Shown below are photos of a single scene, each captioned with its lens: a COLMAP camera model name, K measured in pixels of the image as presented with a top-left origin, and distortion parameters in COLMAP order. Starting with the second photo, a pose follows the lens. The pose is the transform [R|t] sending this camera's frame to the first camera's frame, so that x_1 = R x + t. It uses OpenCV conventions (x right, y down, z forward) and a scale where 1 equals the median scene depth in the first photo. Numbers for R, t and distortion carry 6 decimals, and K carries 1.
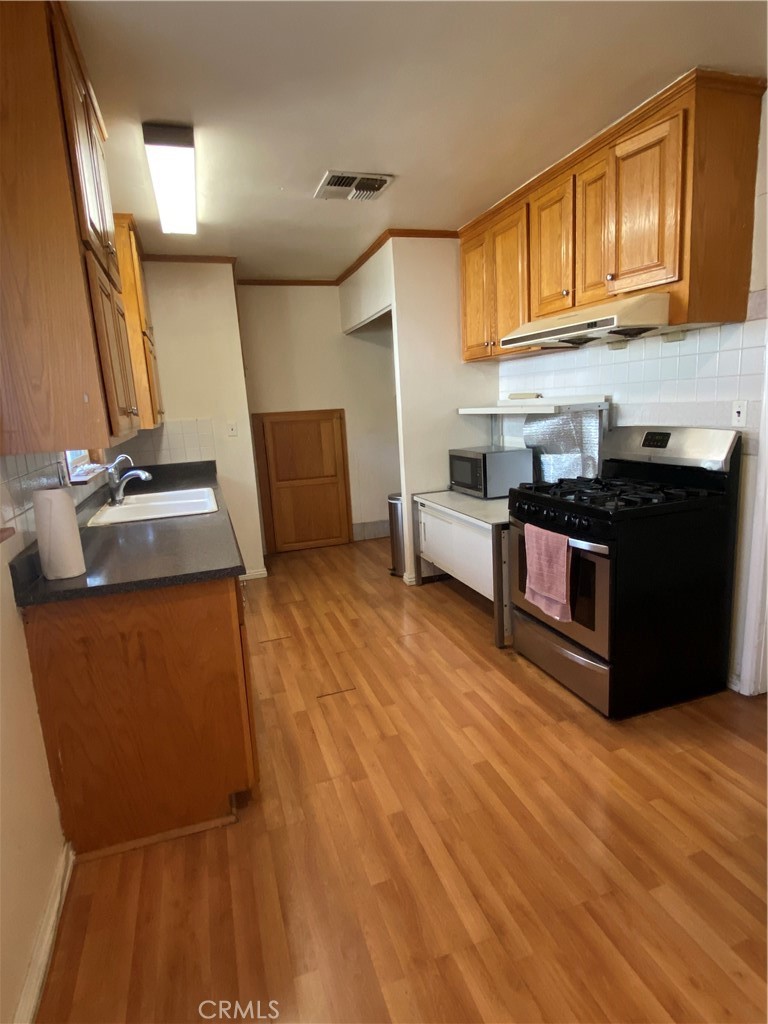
lens RADIAL K [[556.1, 0, 383.0], [0, 556.1, 512.5], [0, 0, 1]] dist [0.030487, -0.032824]
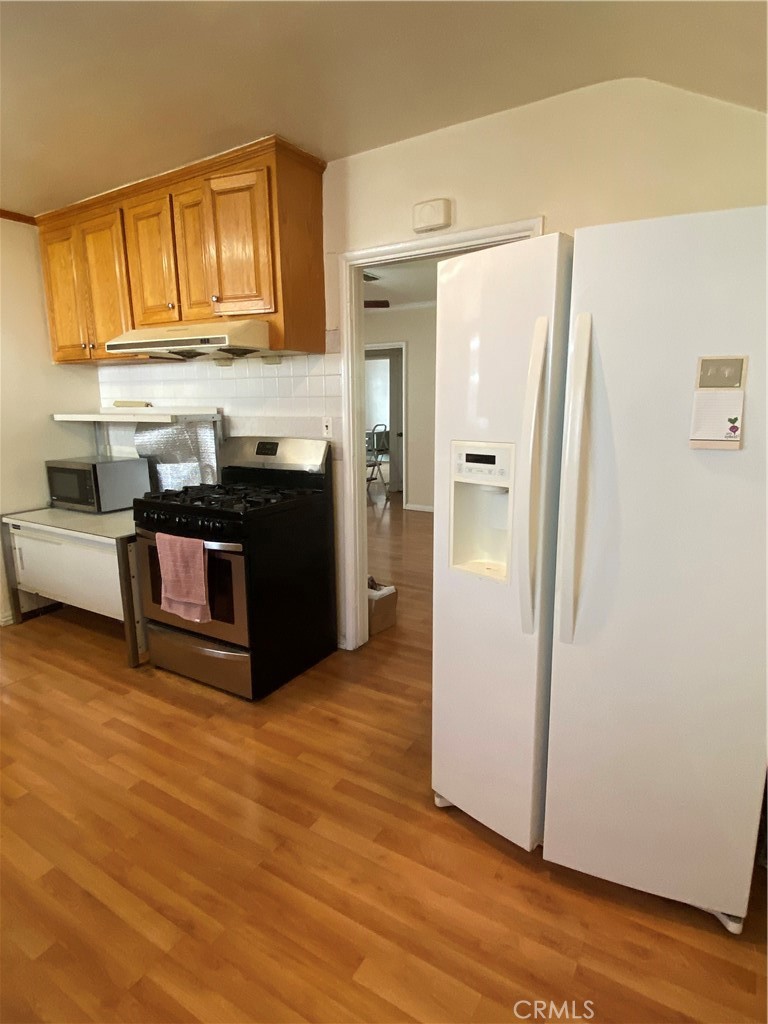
lens RADIAL K [[556.1, 0, 387.4], [0, 556.1, 515.7], [0, 0, 1]] dist [0.030487, -0.032824]
pose [[0.764200, -0.082936, 0.639625, -0.064017], [0.092506, 0.995539, 0.018562, 0.009134], [-0.638311, 0.044984, 0.768463, -0.028539]]
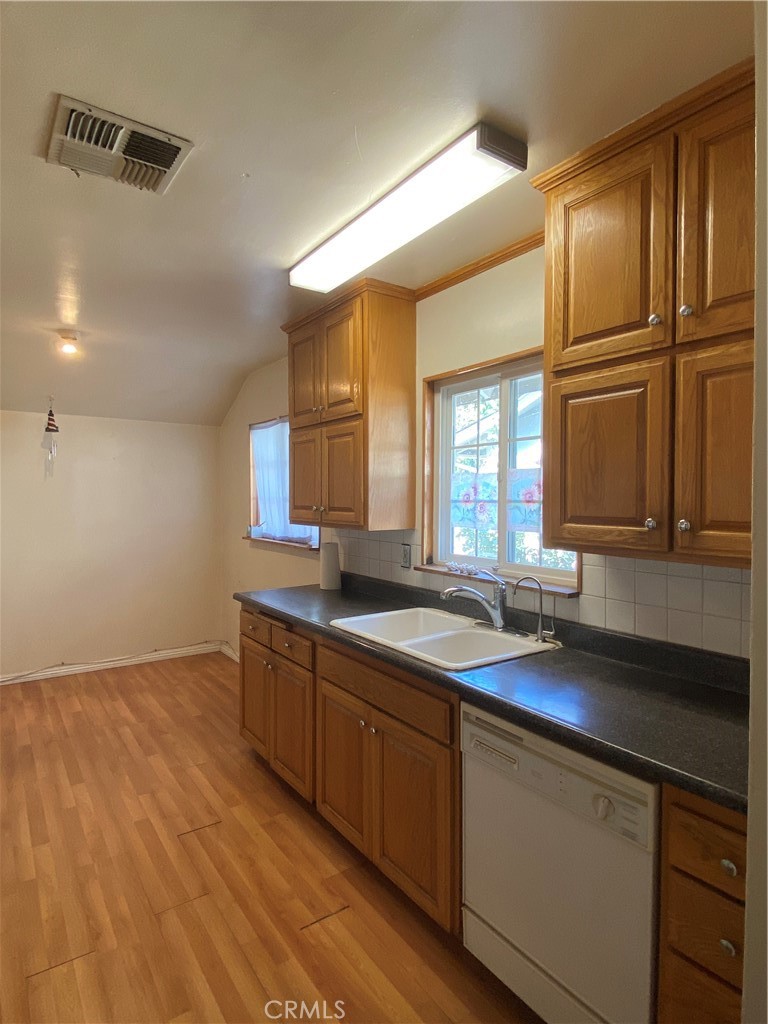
lens RADIAL K [[556.1, 0, 382.3], [0, 556.1, 511.6], [0, 0, 1]] dist [0.030487, -0.032824]
pose [[-0.954334, 0.053812, -0.293854, -0.142442], [-0.013902, 0.974578, 0.223617, -0.434635], [0.298417, 0.217491, -0.929325, 2.052743]]
